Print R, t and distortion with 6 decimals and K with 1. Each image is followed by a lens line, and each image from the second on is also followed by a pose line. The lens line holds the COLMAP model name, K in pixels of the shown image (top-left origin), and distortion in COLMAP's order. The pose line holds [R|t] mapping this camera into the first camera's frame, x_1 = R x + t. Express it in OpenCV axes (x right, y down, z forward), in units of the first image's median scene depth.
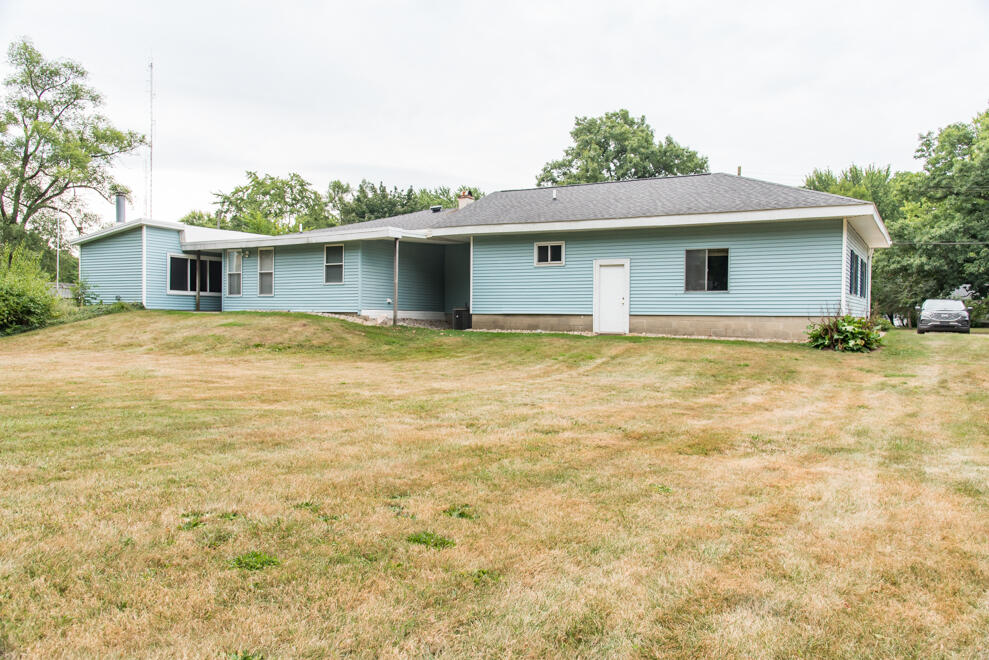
lens RADIAL K [[740.5, 0, 493.2], [0, 740.5, 327.0], [0, 0, 1]] dist [0.013788, -0.001493]
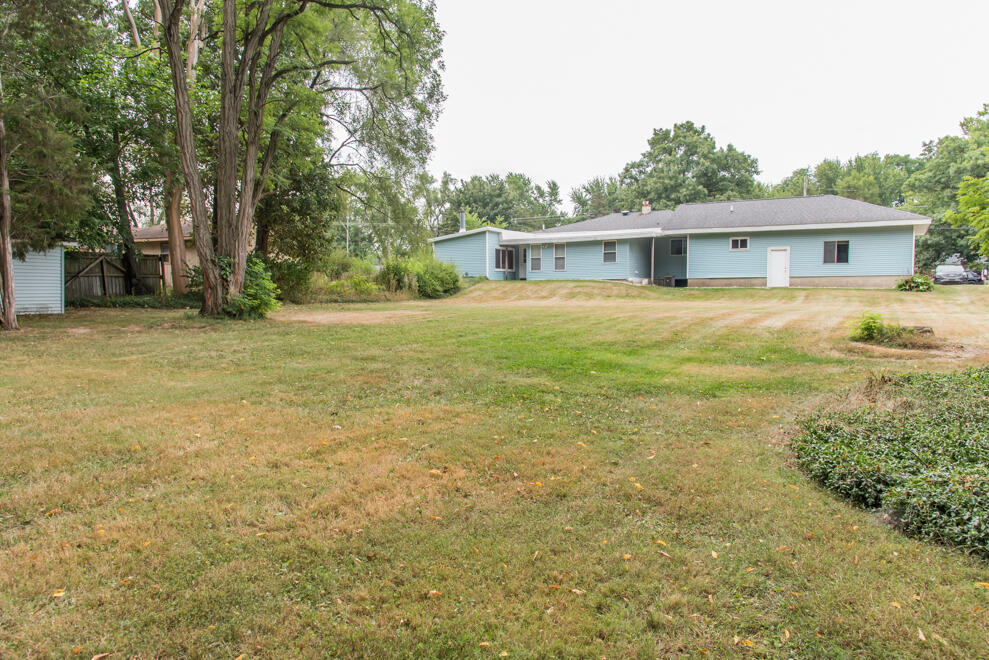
lens RADIAL K [[688.1, 0, 496.6], [0, 688.1, 334.1], [0, 0, 1]] dist [0.007205, 0.001435]
pose [[0.999816, -0.018986, -0.002907, -0.454325], [0.019113, 0.998429, 0.052676, 0.017855], [0.001903, -0.052721, 0.998607, -0.602736]]
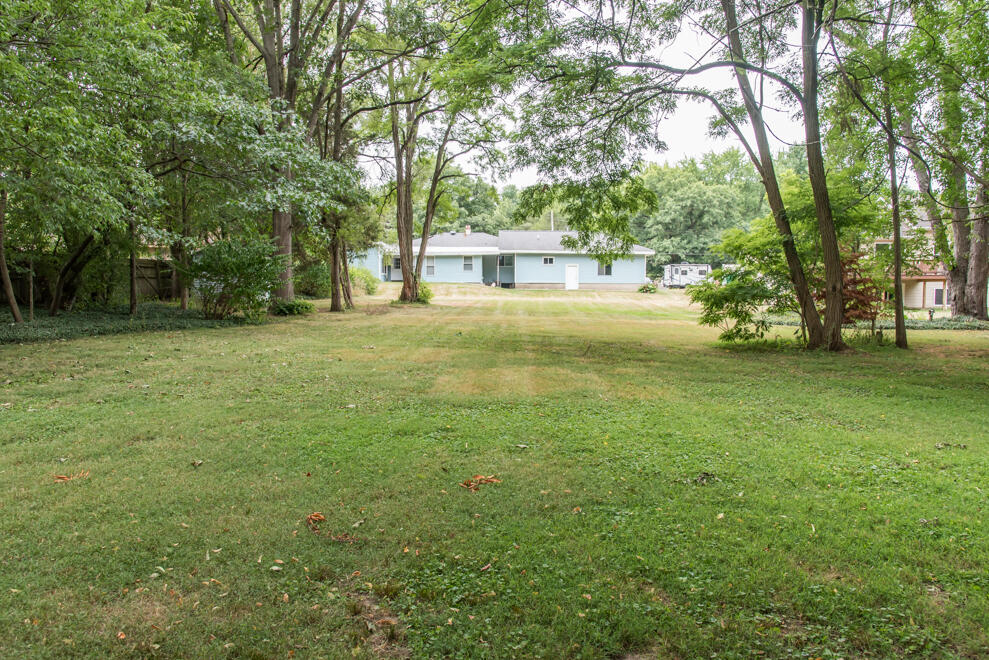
lens RADIAL K [[740.5, 0, 495.6], [0, 740.5, 329.7], [0, 0, 1]] dist [0.013788, -0.001493]
pose [[0.876738, -0.033479, 0.479801, -1.270583], [0.010007, 0.998628, 0.051395, 0.011828], [-0.480864, -0.040258, 0.875871, -1.185440]]
